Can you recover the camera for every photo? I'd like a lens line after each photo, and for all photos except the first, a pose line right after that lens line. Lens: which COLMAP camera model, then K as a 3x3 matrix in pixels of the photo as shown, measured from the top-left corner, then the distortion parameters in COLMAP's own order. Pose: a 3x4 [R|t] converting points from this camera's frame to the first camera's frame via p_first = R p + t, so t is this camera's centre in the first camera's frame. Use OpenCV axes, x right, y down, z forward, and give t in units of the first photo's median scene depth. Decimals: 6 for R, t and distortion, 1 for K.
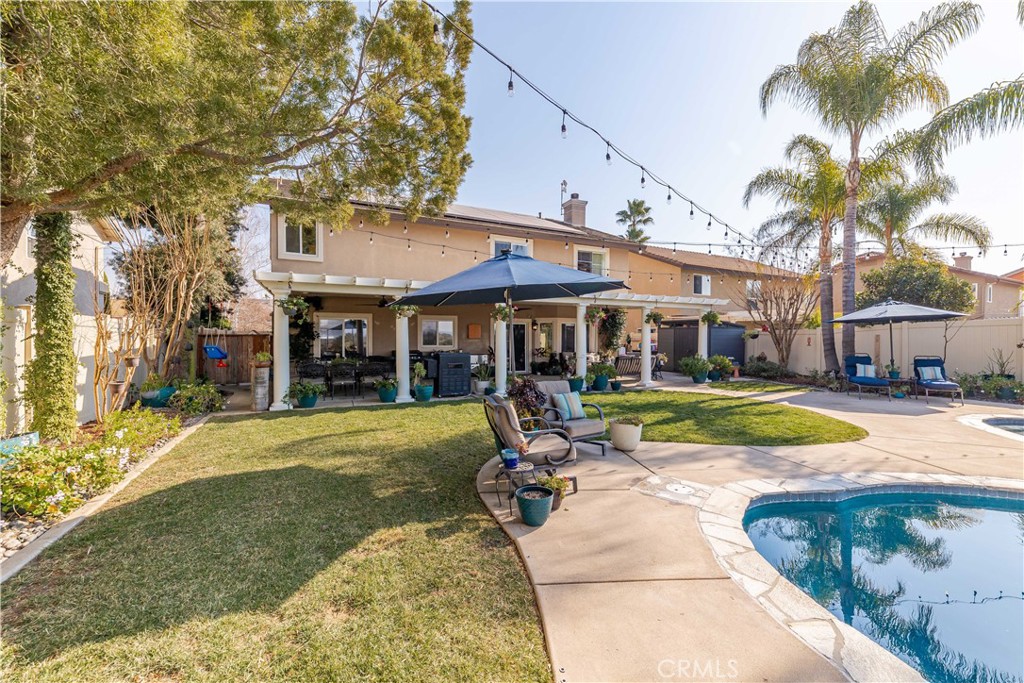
lens RADIAL K [[397.7, 0, 507.7], [0, 397.7, 333.8], [0, 0, 1]] dist [0.000737, -0.001180]
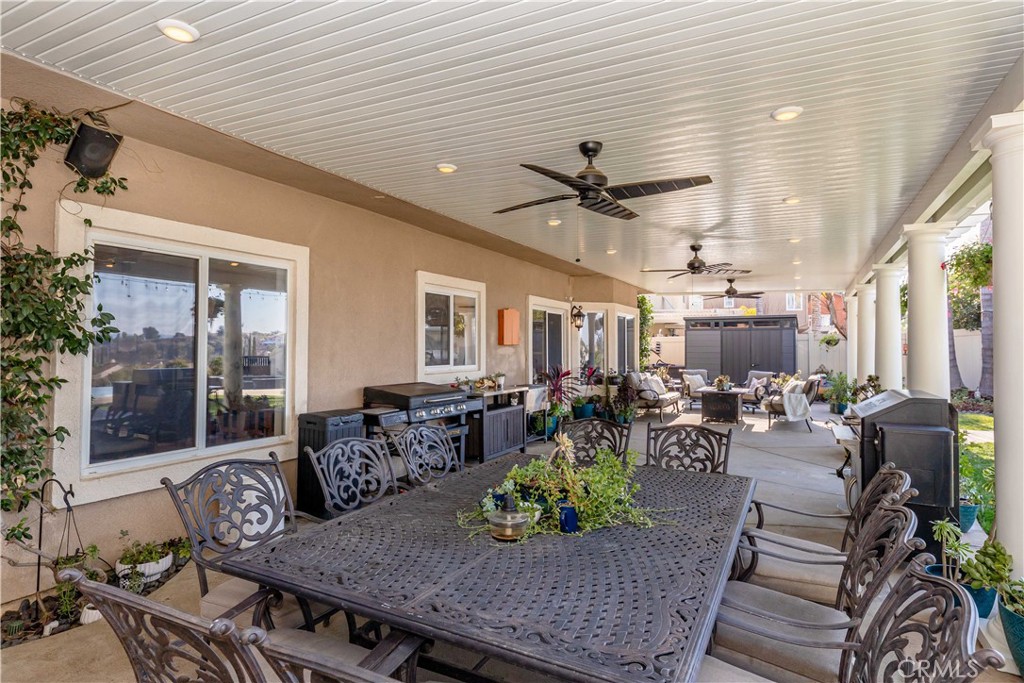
lens RADIAL K [[540.0, 0, 509.2], [0, 540.0, 333.1], [0, 0, 1]] dist [0.003819, -0.006781]
pose [[0.819051, 0.011862, 0.573598, -0.407732], [-0.001071, 0.999816, -0.019147, 0.009877], [-0.573719, 0.015068, 0.818913, 0.607574]]
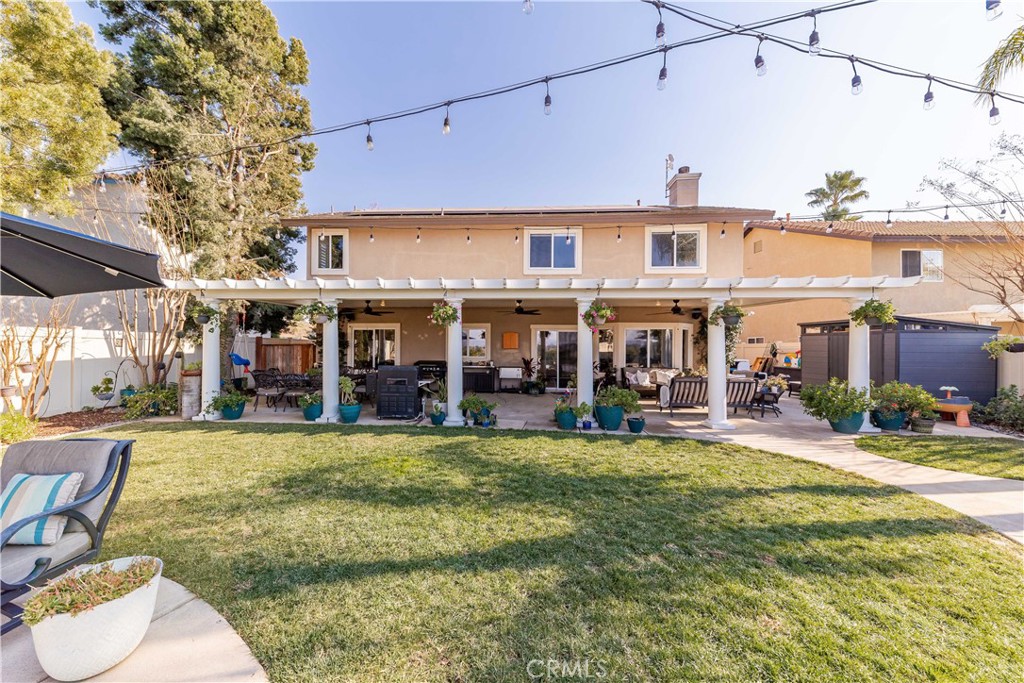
lens RADIAL K [[349.6, 0, 497.2], [0, 349.6, 341.5], [0, 0, 1]] dist [-0.000057, -0.000198]
pose [[0.875793, -0.004791, -0.482663, 0.277331], [0.001340, 0.999971, -0.007493, 0.001848], [0.482685, 0.005916, 0.875774, 0.327291]]
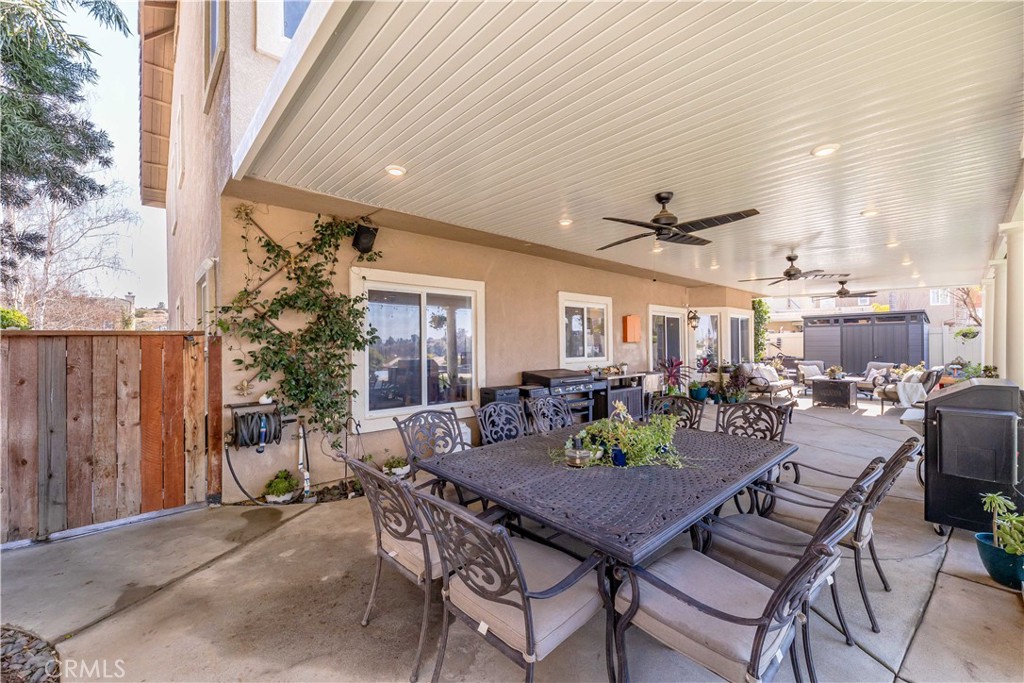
lens RADIAL K [[397.7, 0, 509.6], [0, 397.7, 343.9], [0, 0, 1]] dist [0.000737, -0.001180]
pose [[0.966973, -0.014196, 0.254484, -0.393680], [0.014196, 0.999898, 0.001837, 0.010389], [-0.254484, 0.001837, 0.967075, 0.573092]]
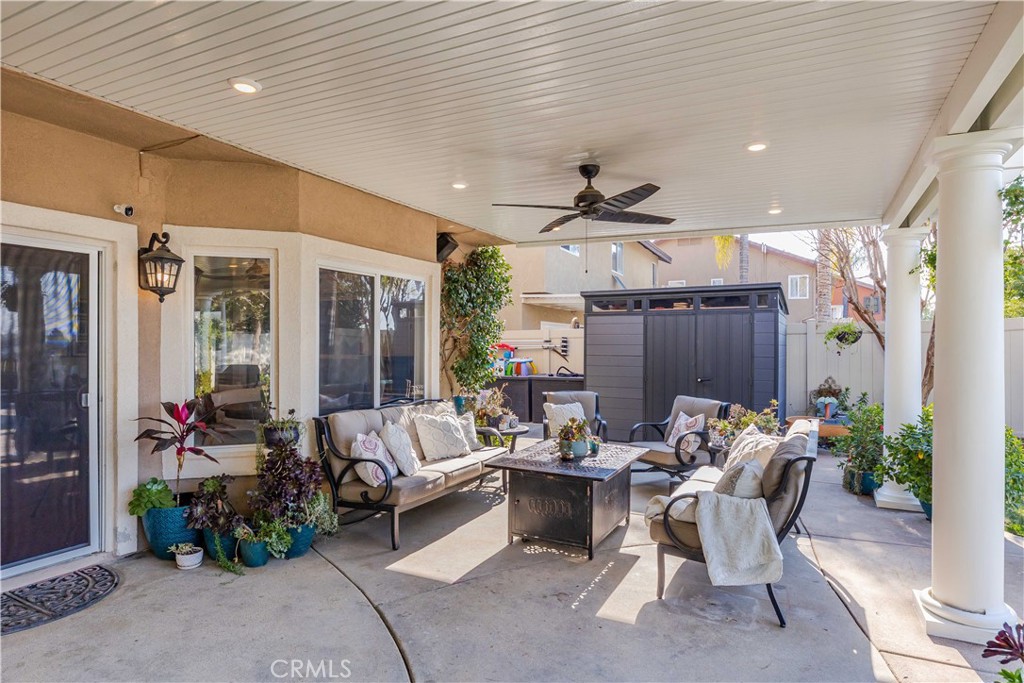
lens RADIAL K [[573.9, 0, 508.7], [0, 573.9, 345.4], [0, 0, 1]] dist [0.001038, -0.000462]
pose [[0.813149, -0.002804, 0.582048, 0.053140], [-0.000889, 0.999981, 0.006061, 0.012415], [-0.582054, -0.005446, 0.813132, 0.818501]]
